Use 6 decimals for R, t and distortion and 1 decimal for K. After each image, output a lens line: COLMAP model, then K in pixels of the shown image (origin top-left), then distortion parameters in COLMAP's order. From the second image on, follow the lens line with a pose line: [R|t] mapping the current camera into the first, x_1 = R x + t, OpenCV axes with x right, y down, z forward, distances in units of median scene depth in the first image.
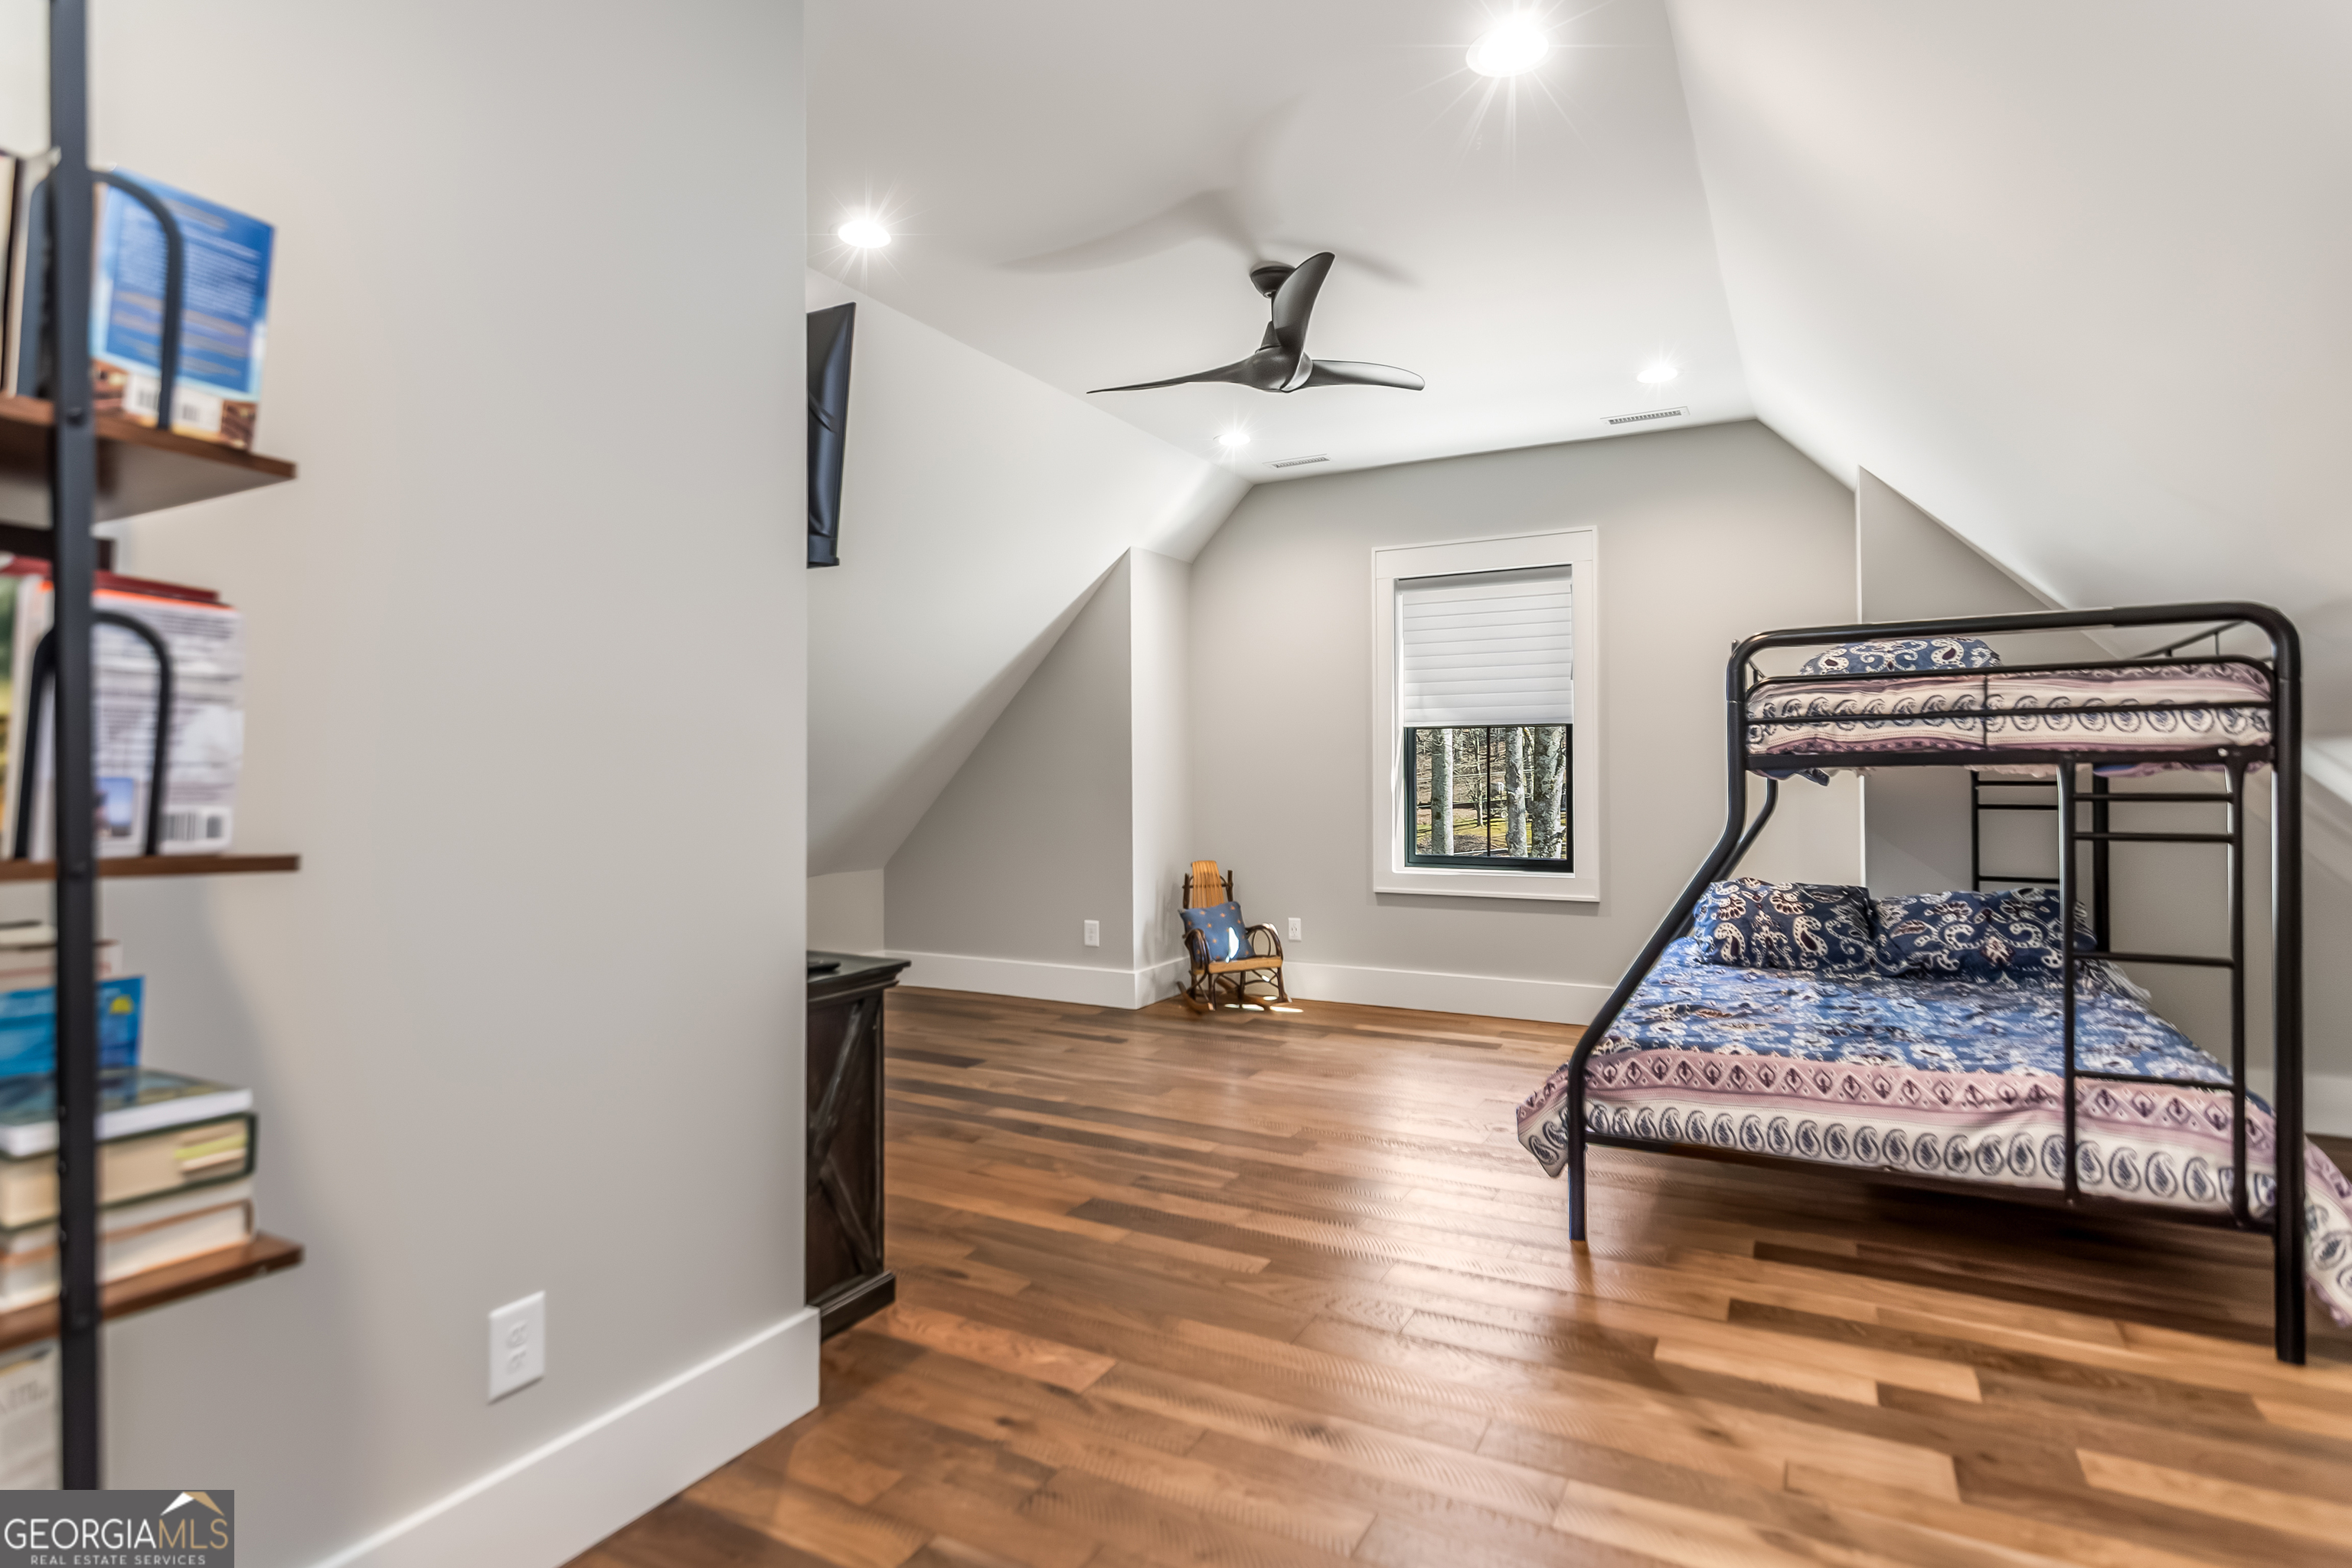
lens RADIAL K [[1175.6, 0, 1173.2], [0, 1175.6, 778.7], [0, 0, 1]] dist [-0.001946, 0.004237]
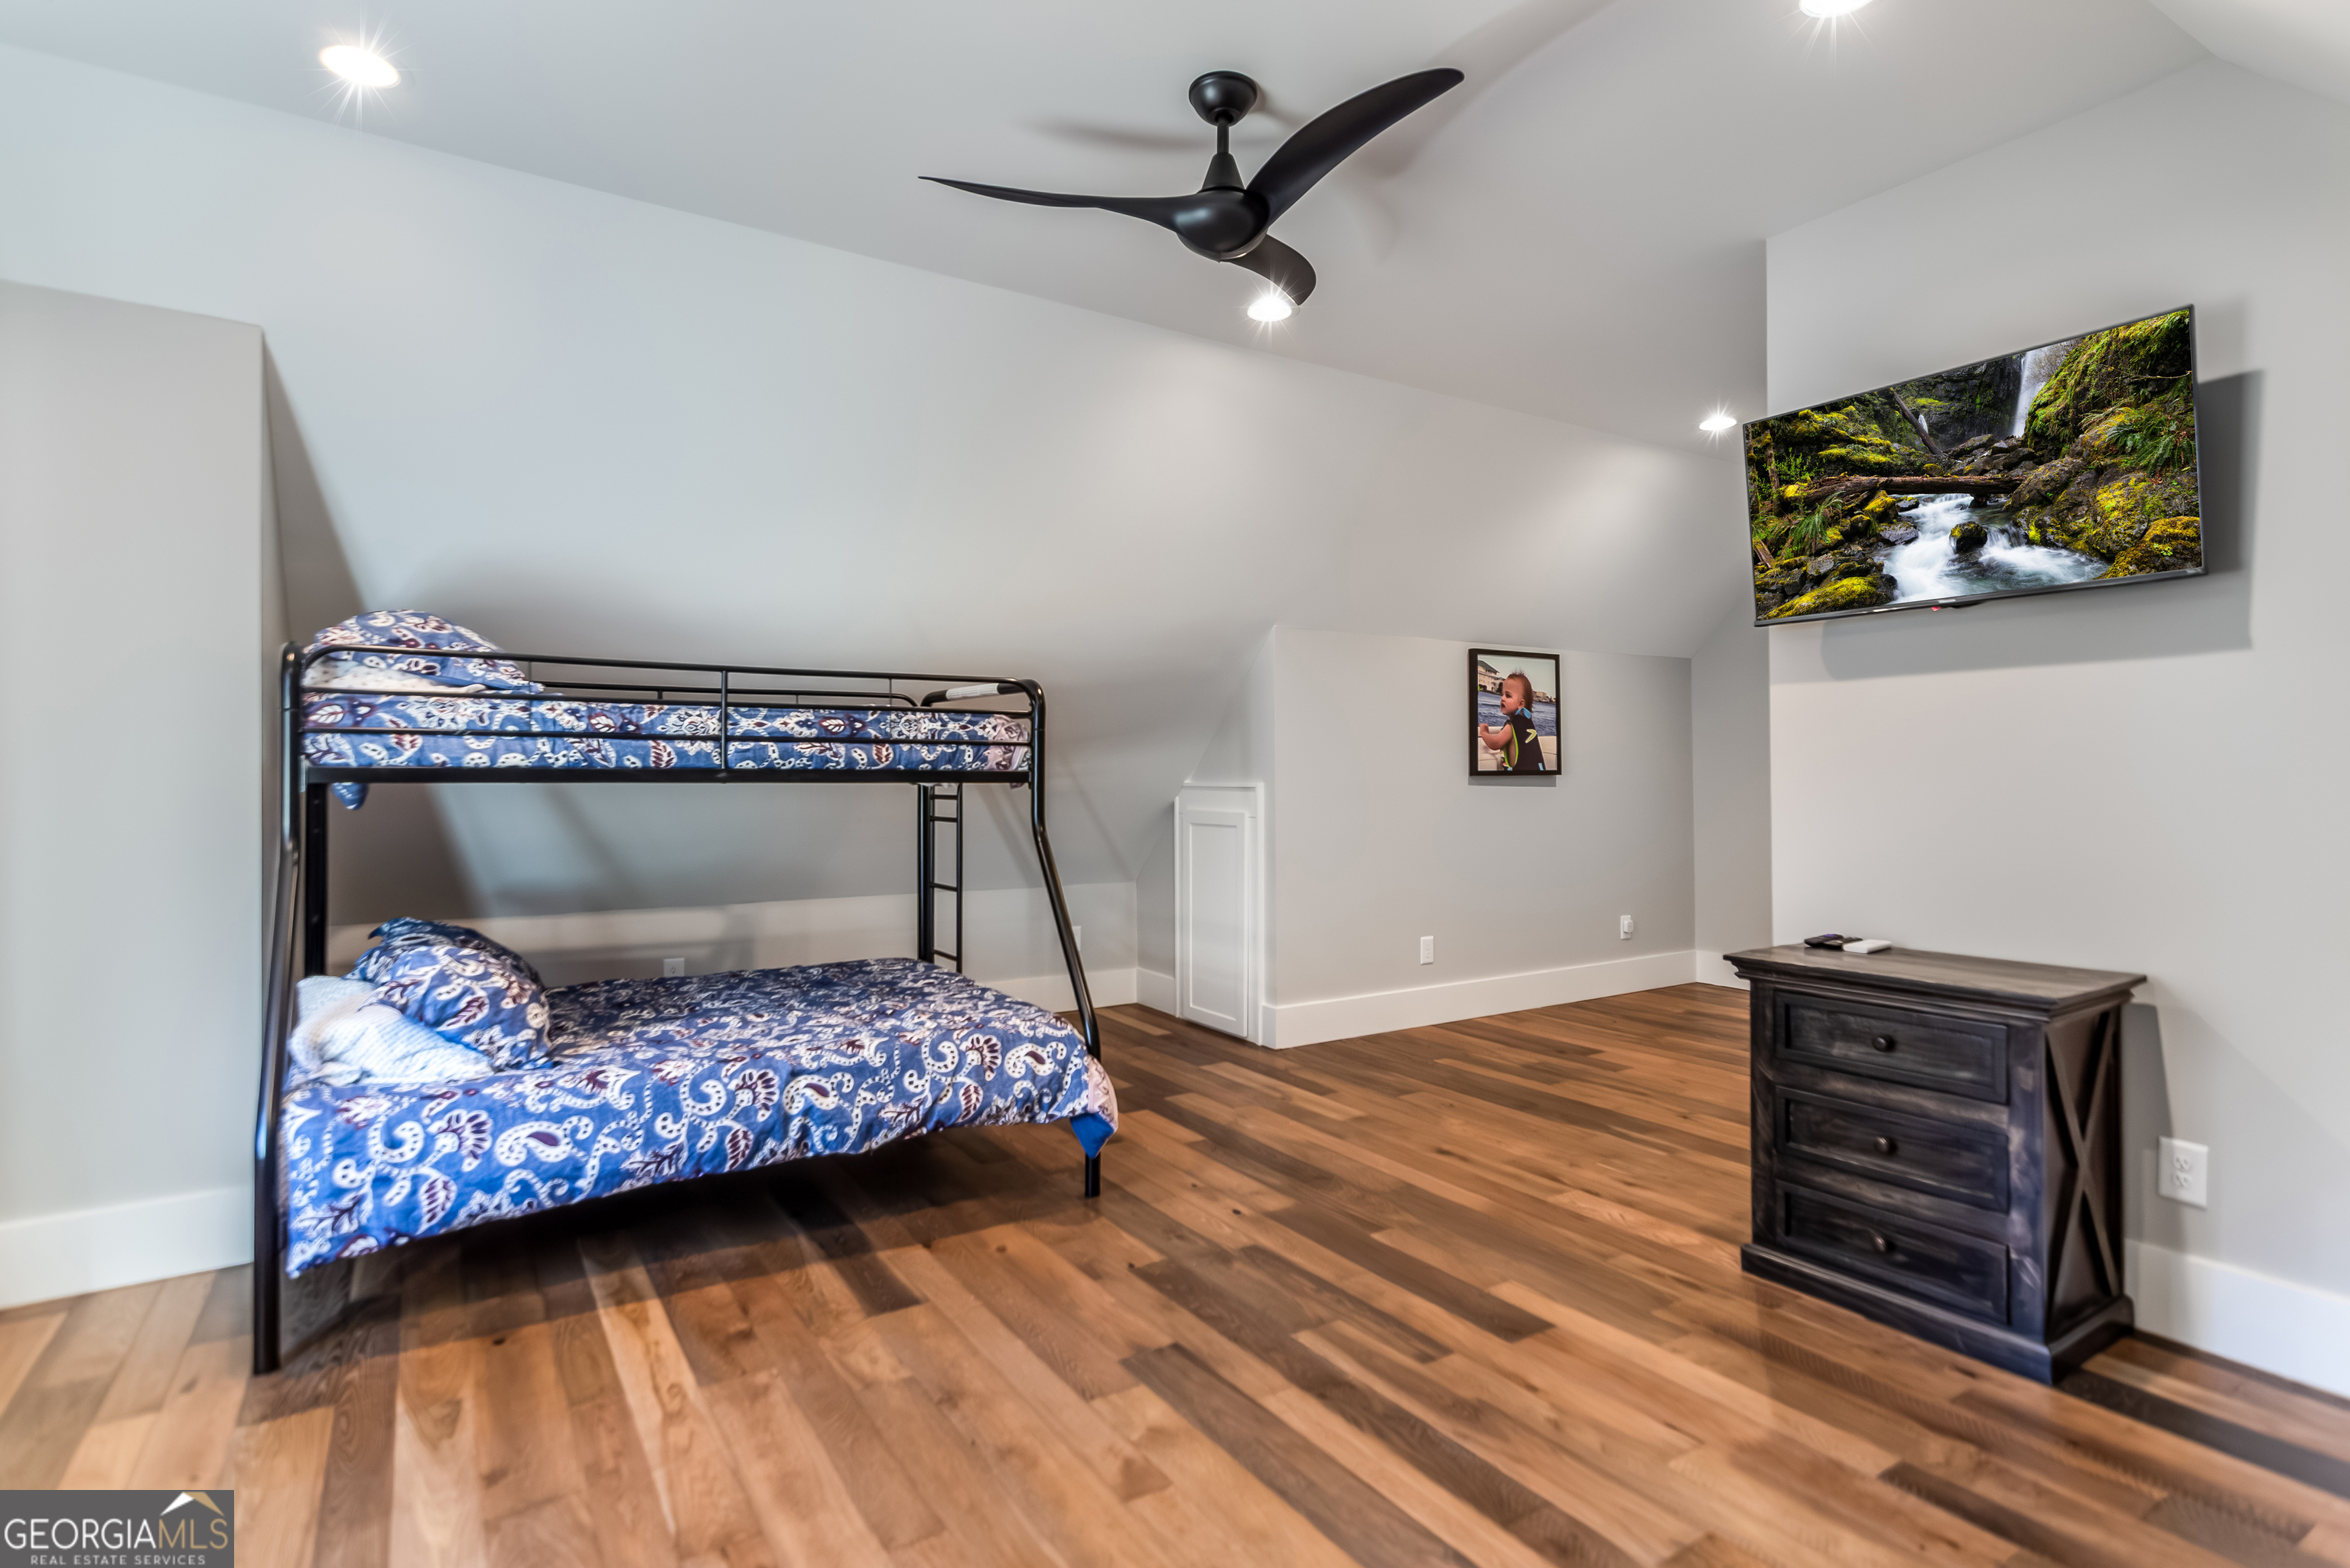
lens RADIAL K [[1174.5, 0, 1155.1], [0, 1174.5, 779.0], [0, 0, 1]] dist [-0.001946, 0.004237]
pose [[-0.868292, 0.004815, 0.496031, -0.271097], [0.008704, 0.999947, 0.005529, -0.019681], [-0.495978, 0.009118, -0.868287, 1.943752]]
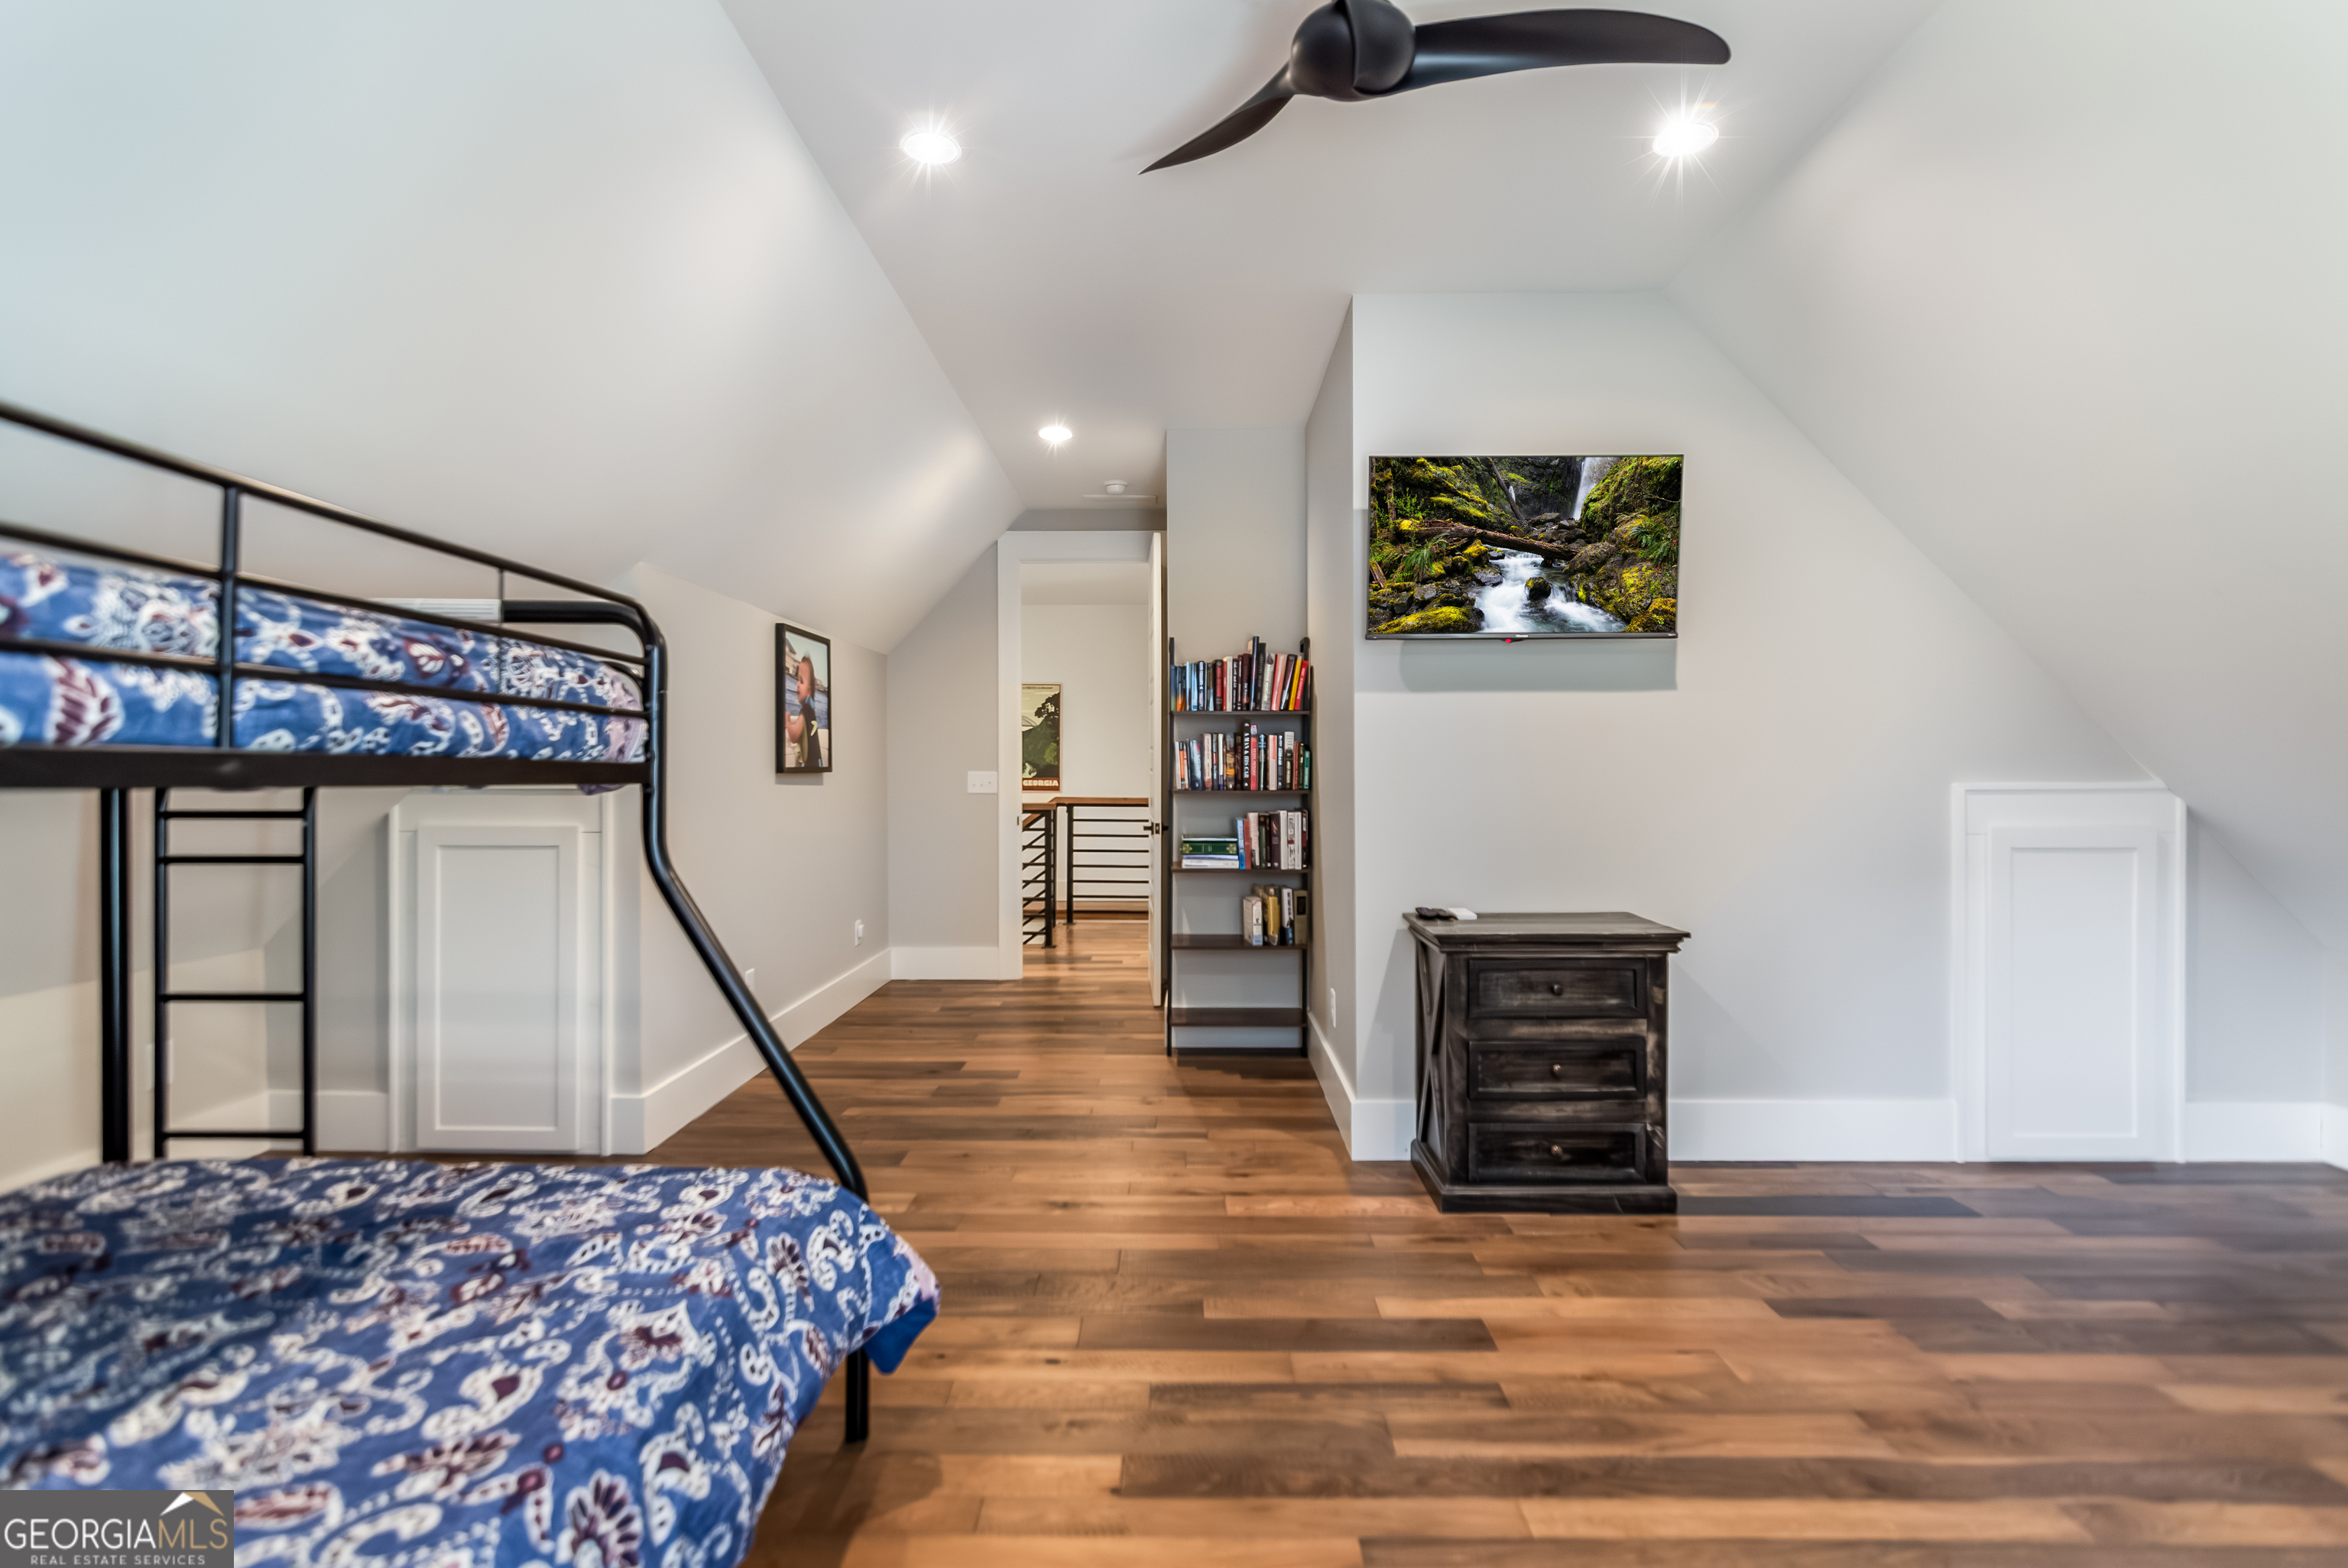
lens RADIAL K [[1173.4, 0, 1167.5], [0, 1173.4, 772.8], [0, 0, 1]] dist [-0.001946, 0.004237]
pose [[-0.885303, 0.005382, -0.464984, 0.511376], [0.002204, 0.999970, 0.007378, -0.021111], [0.465010, 0.005507, -0.885288, 1.709044]]
